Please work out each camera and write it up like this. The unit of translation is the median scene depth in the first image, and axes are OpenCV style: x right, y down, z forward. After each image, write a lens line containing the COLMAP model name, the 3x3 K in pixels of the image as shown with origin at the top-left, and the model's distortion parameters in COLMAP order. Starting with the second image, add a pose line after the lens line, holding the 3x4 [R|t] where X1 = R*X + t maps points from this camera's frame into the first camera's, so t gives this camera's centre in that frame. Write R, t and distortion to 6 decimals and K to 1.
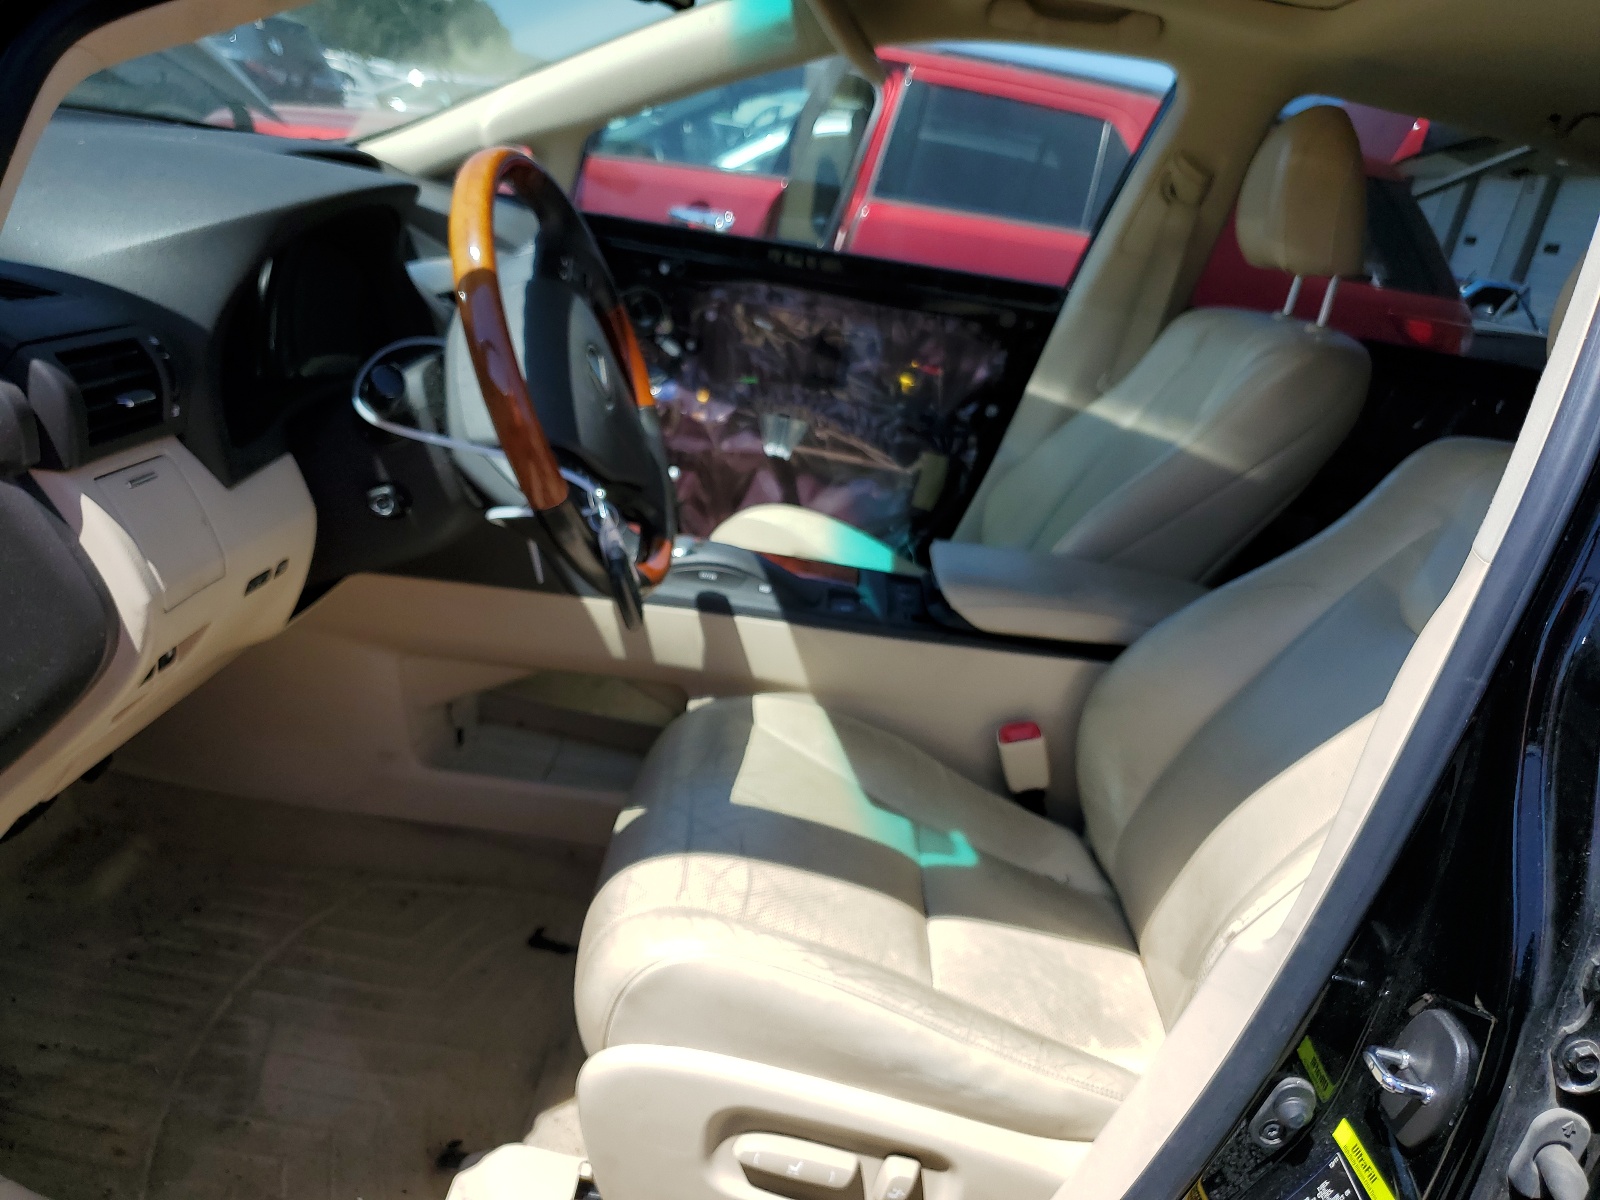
lens RADIAL K [[1206.0, 0, 800.0], [0, 1206.0, 600.0], [0, 0, 1]] dist [0.002950, -0.000290]
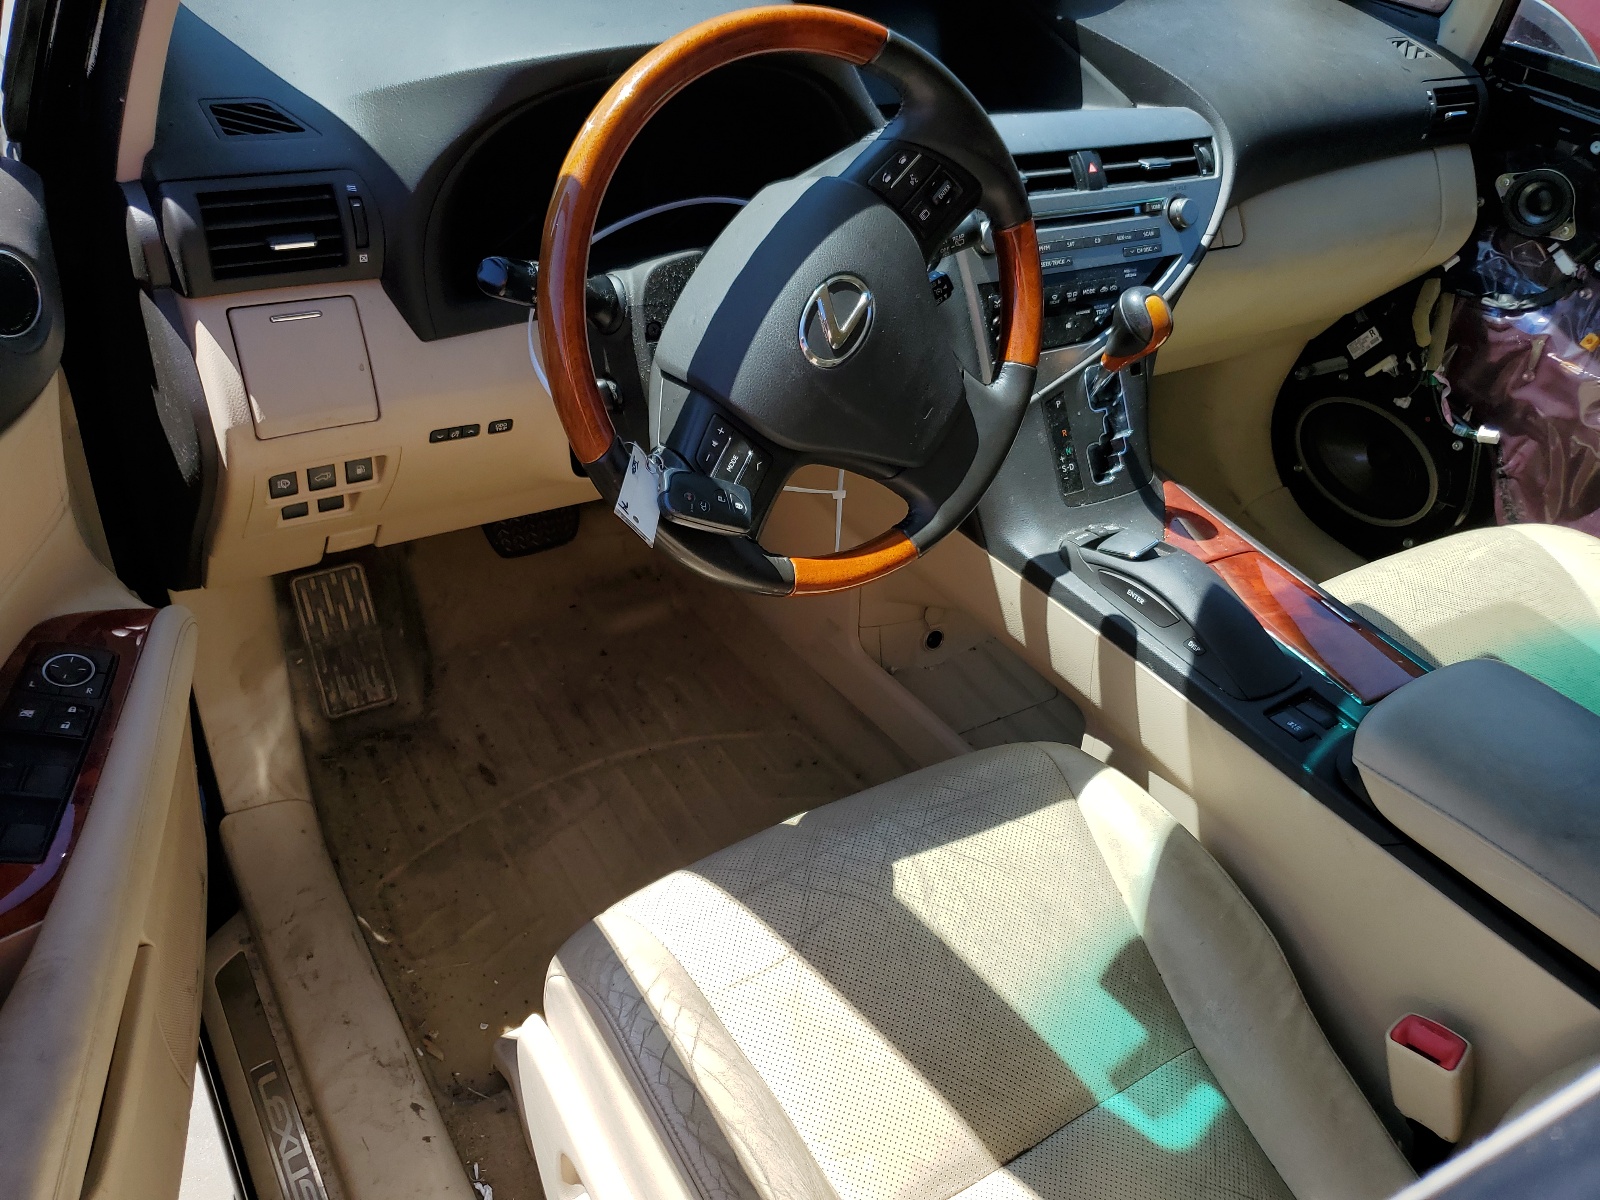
lens RADIAL K [[1220.1, 0, 800.0], [0, 1220.1, 600.0], [0, 0, 1]] dist [-0.026795, -0.000177]
pose [[0.586172, 0.404685, -0.701878, 0.329196], [-0.285278, 0.913930, 0.288699, -0.175619], [0.758300, 0.031003, 0.651168, 0.364058]]
